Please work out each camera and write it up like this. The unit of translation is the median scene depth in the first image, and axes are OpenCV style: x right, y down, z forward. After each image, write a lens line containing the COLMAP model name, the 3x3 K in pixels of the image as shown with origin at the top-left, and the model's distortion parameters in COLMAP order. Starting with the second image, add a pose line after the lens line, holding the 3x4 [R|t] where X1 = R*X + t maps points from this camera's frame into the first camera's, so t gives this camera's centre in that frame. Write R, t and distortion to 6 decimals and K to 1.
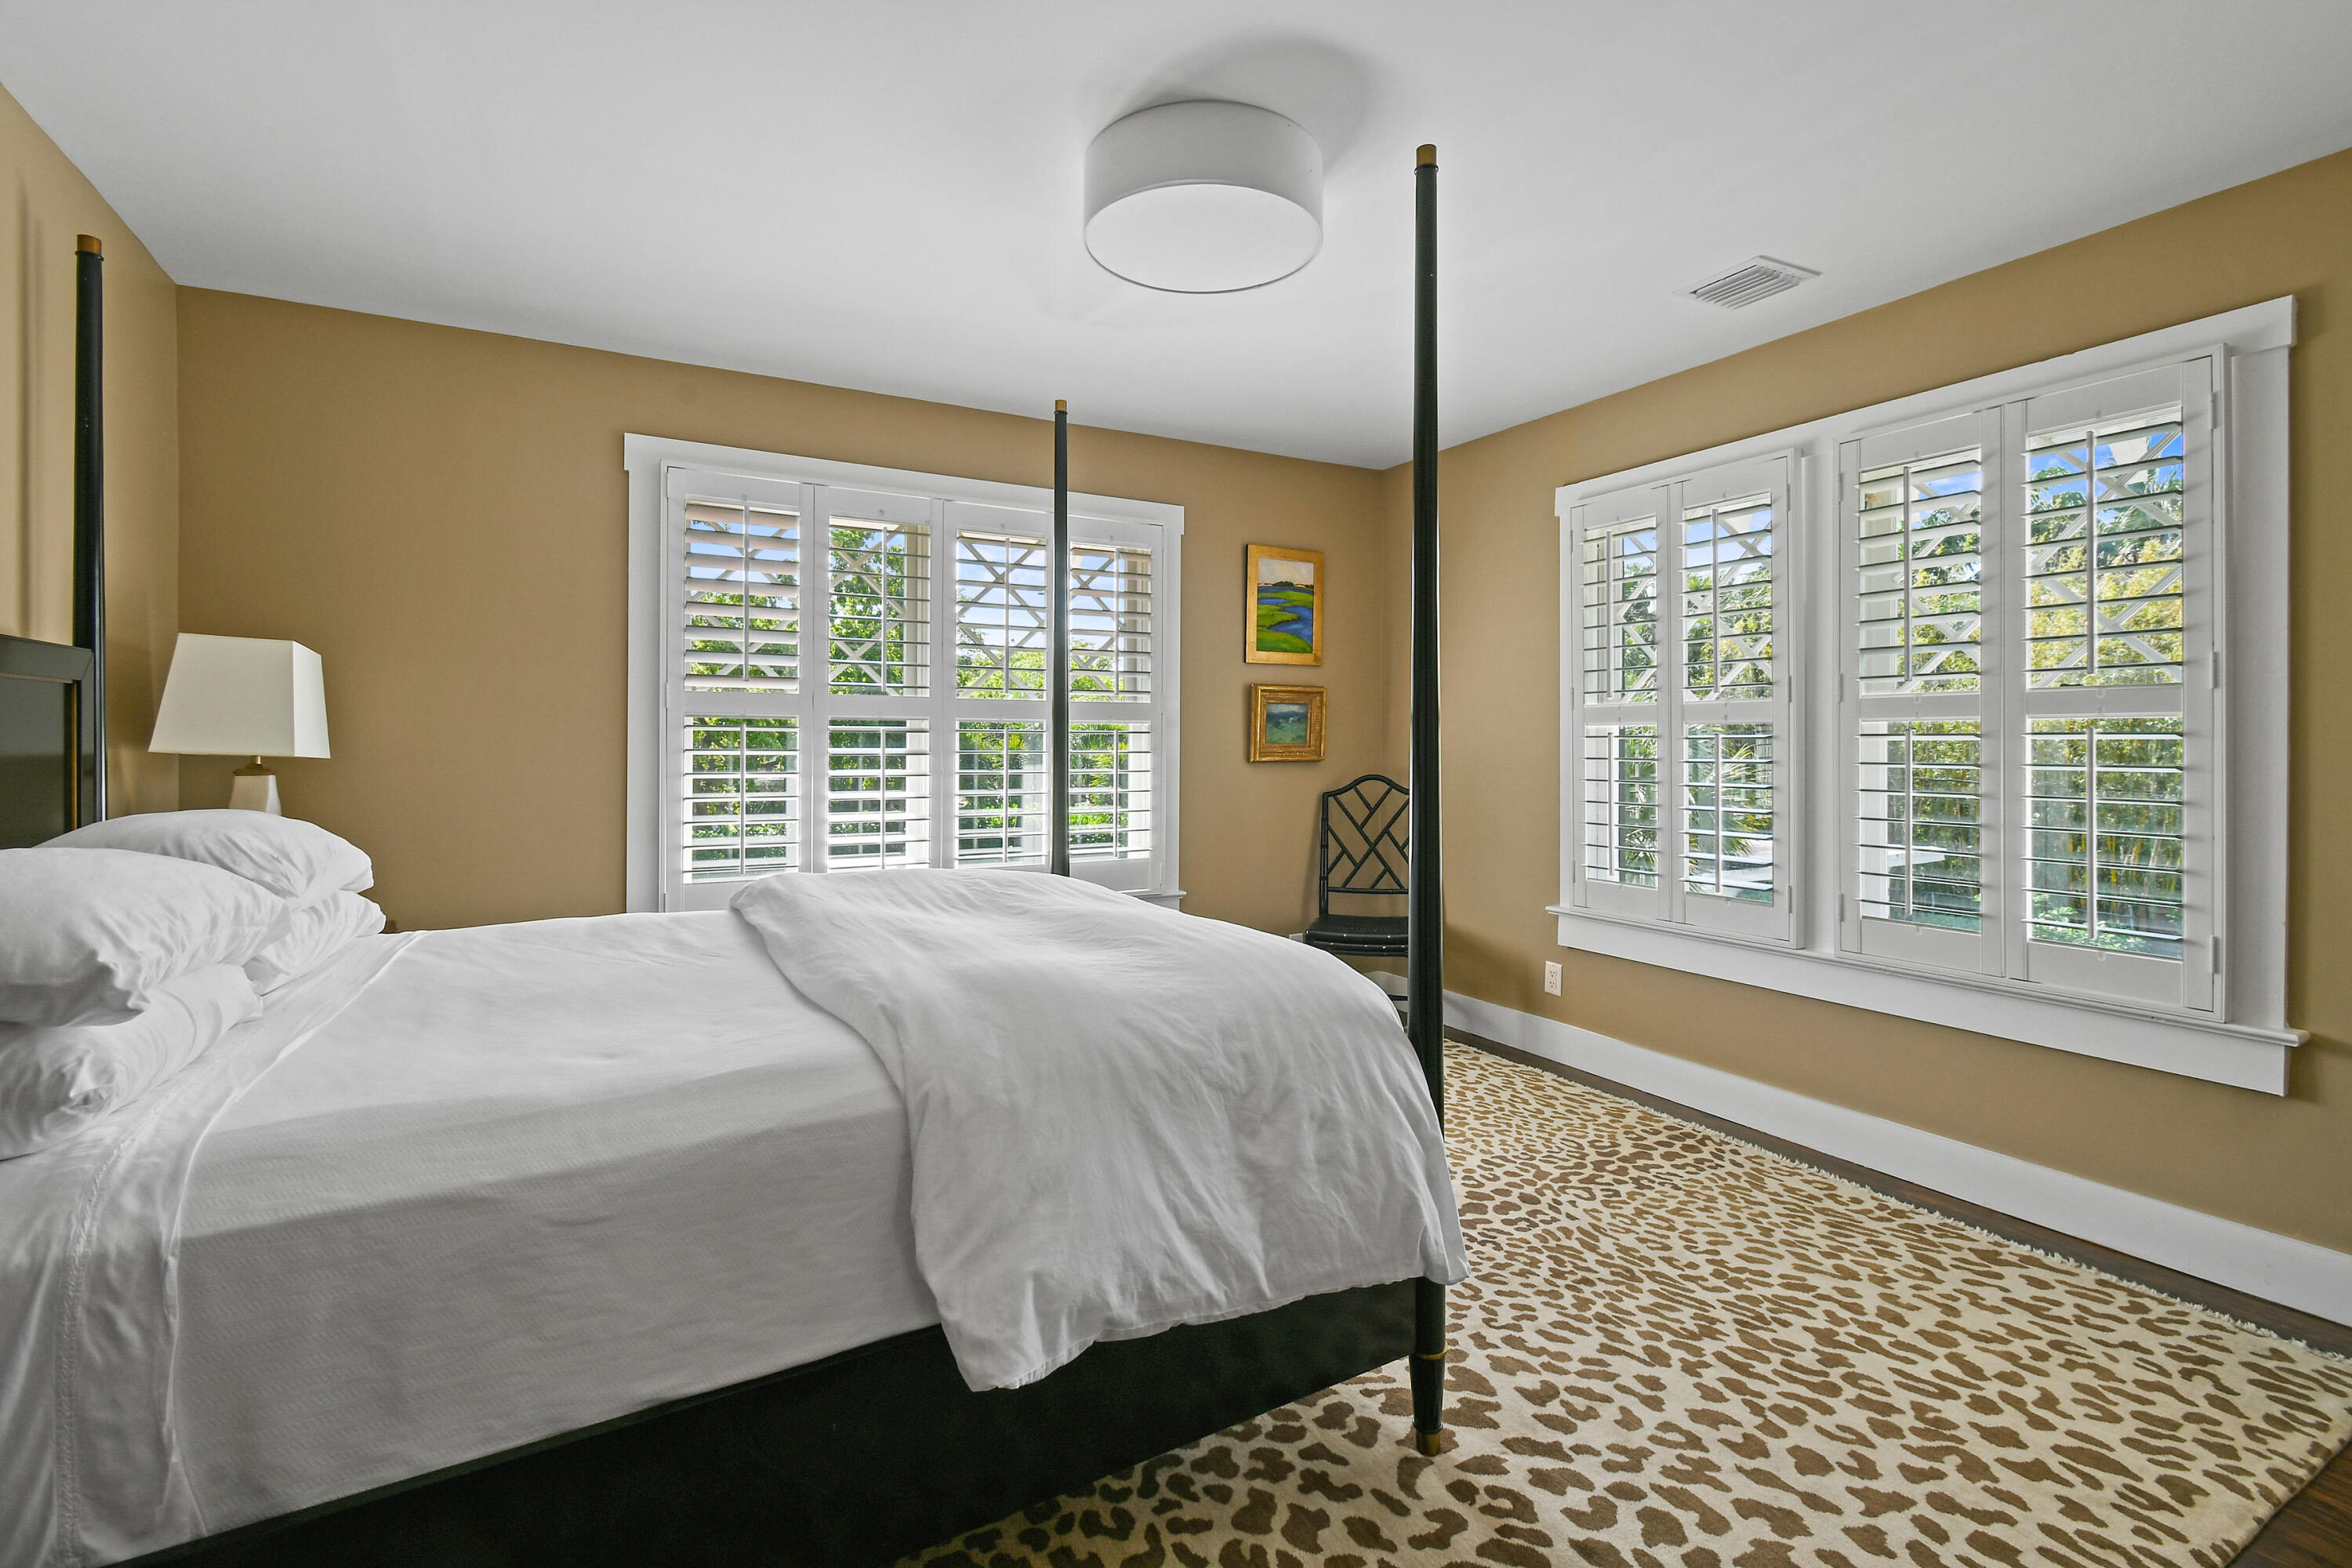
lens RADIAL K [[1071.7, 0, 1178.6], [0, 1071.7, 737.4], [0, 0, 1]] dist [0.001886, 0.000207]
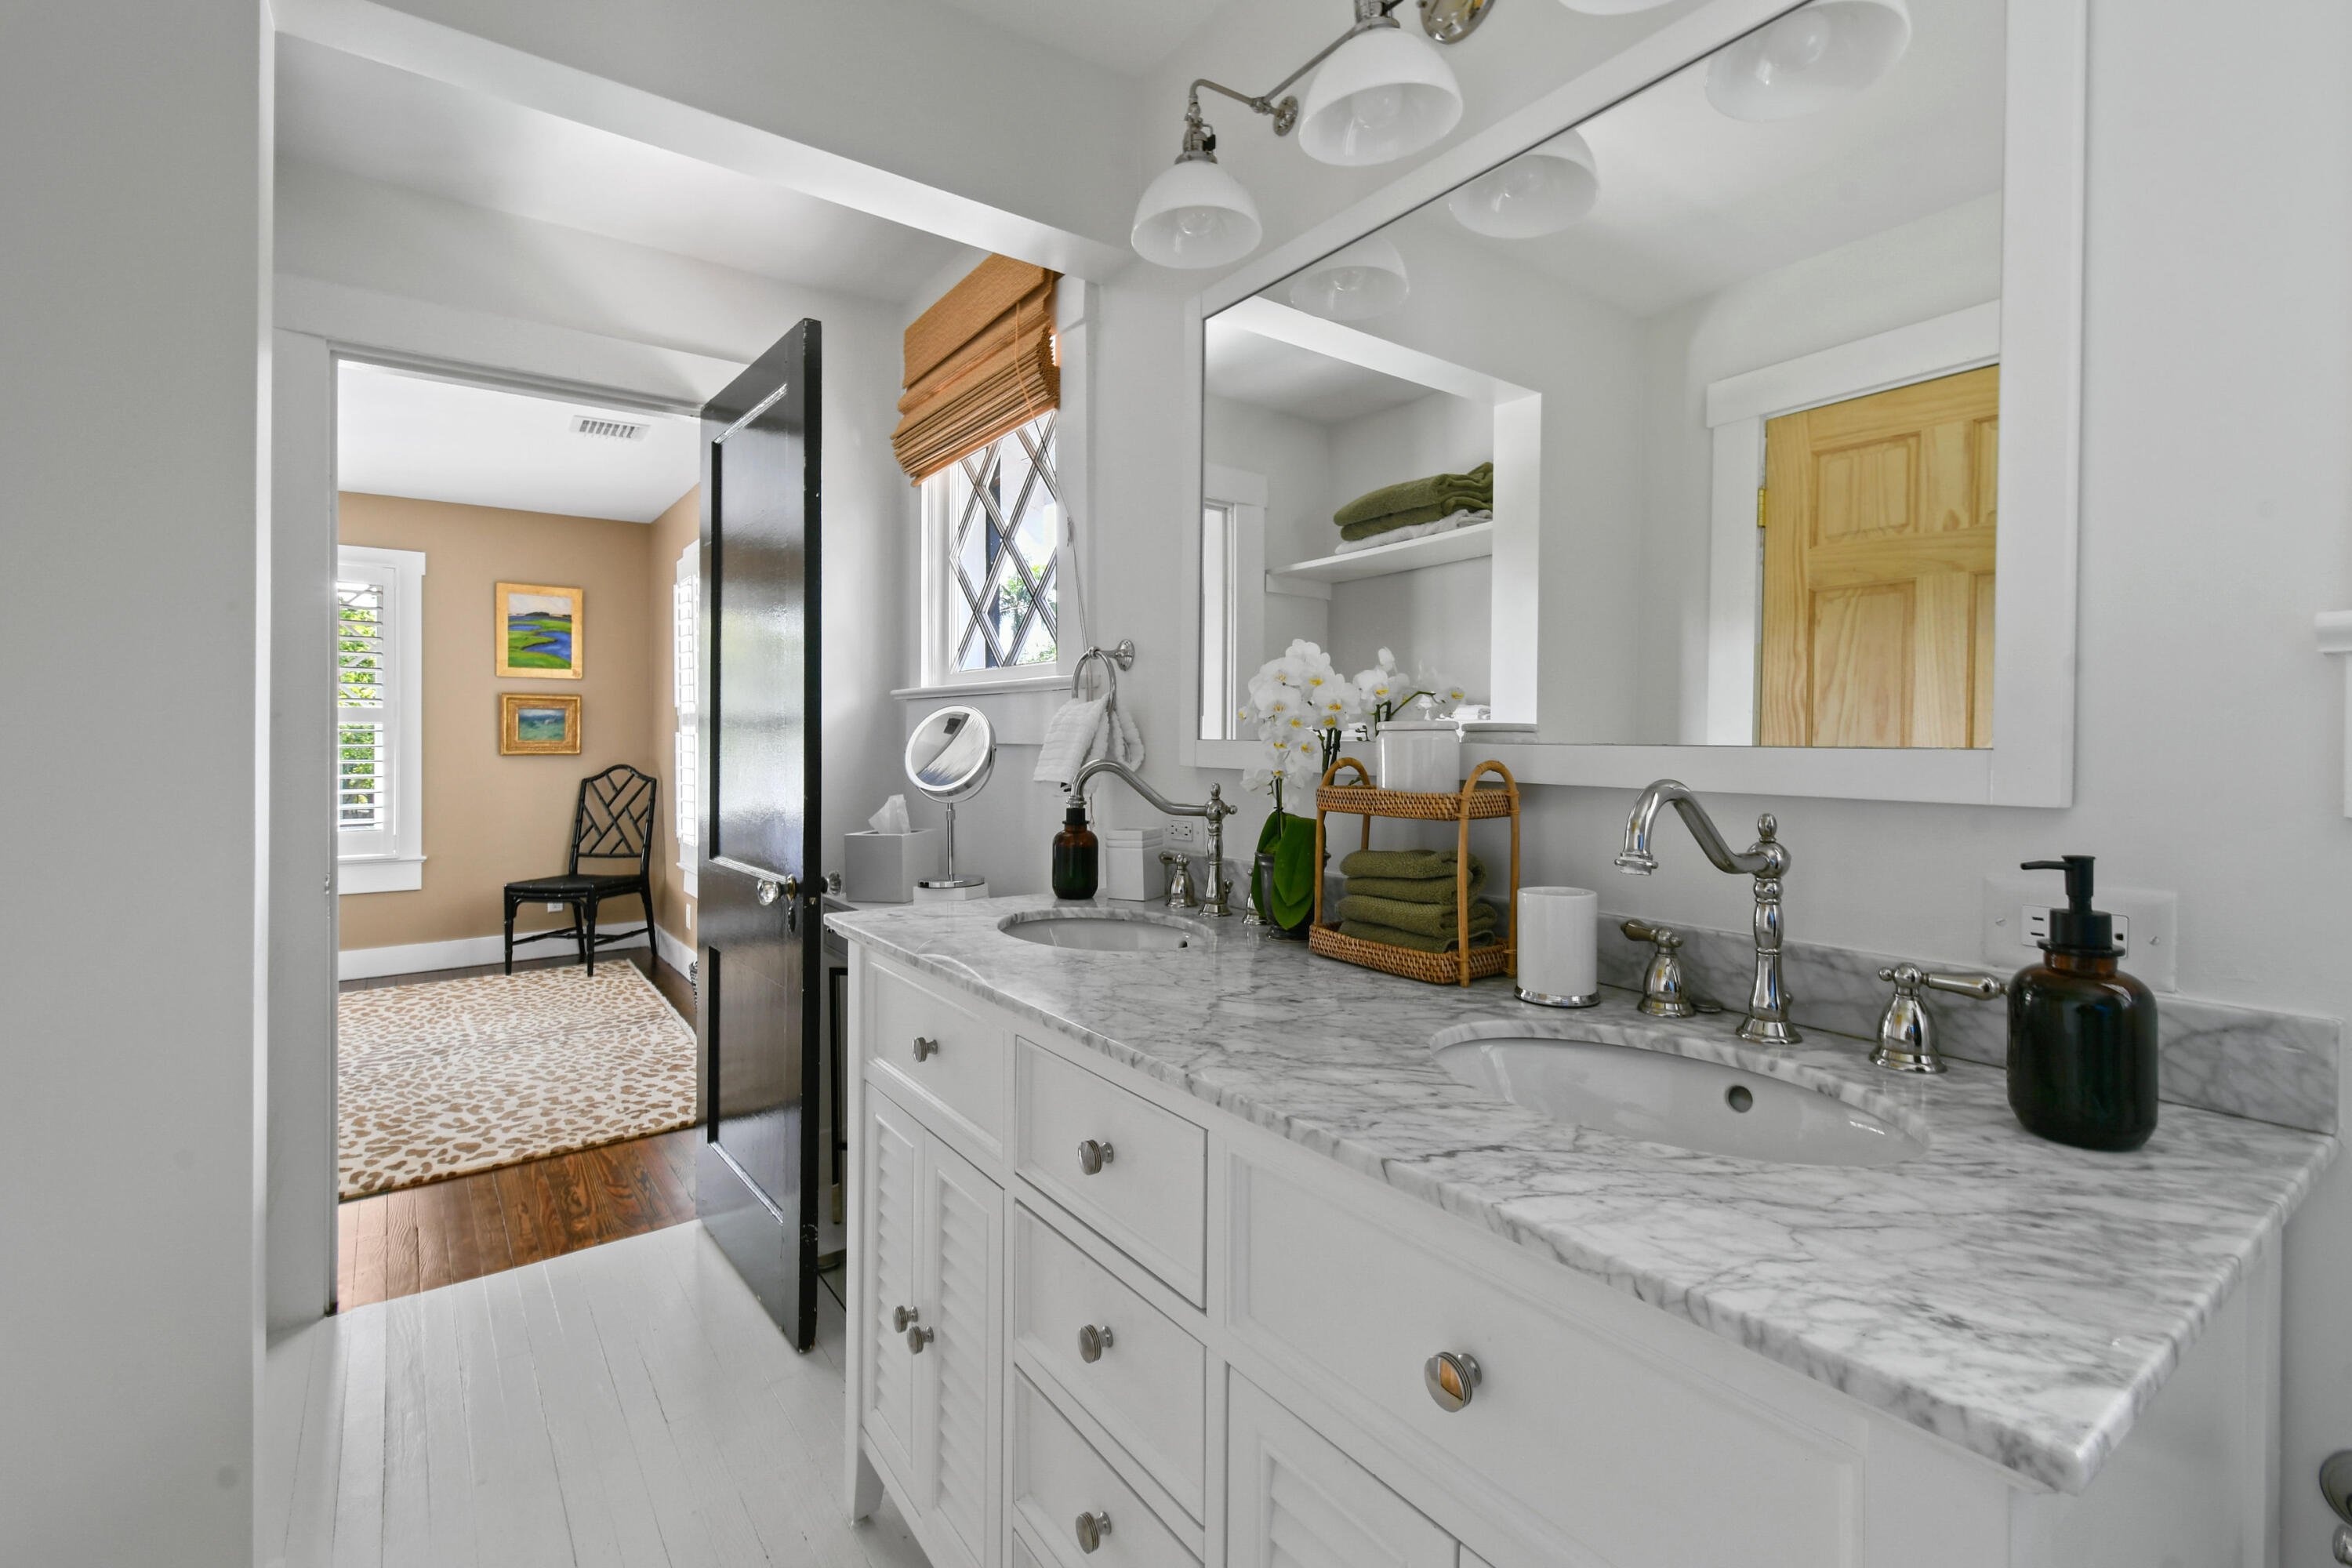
lens RADIAL K [[1056.5, 0, 1191.4], [0, 1056.5, 750.1], [0, 0, 1]] dist [-0.001346, -0.000542]
pose [[0.992347, 0.000220, 0.123481, 1.528184], [-0.002053, 0.999890, 0.014720, -0.005224], [-0.123464, -0.014861, 0.992238, -0.719282]]
